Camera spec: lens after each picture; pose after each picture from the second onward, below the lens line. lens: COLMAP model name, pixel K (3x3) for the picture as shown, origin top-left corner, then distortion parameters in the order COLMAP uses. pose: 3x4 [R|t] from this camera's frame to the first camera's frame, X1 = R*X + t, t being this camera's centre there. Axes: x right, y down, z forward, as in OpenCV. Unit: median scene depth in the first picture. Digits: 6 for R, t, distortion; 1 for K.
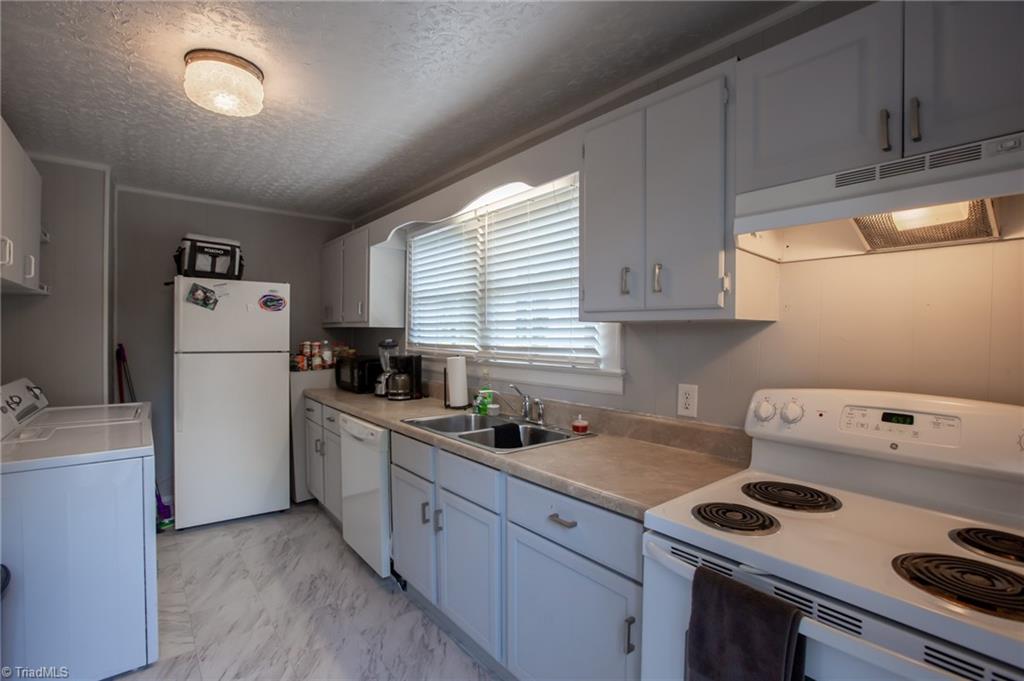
lens RADIAL K [[486.6, 0, 509.0], [0, 486.6, 329.3], [0, 0, 1]] dist [-0.032293, 0.000156]
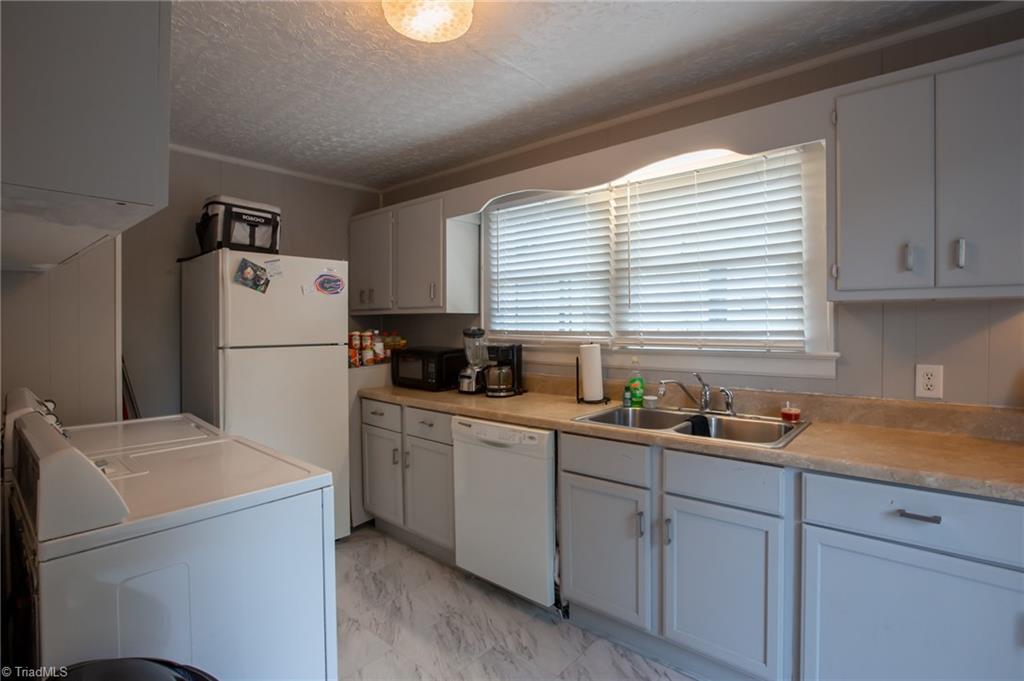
lens RADIAL K [[513.1, 0, 538.7], [0, 513.1, 314.0], [0, 0, 1]] dist [-0.039629, 0.024964]
pose [[0.979422, -0.011467, 0.201495, -0.347955], [0.012711, 0.999907, -0.004879, 0.003967], [-0.201421, 0.007340, 0.979477, 0.094641]]
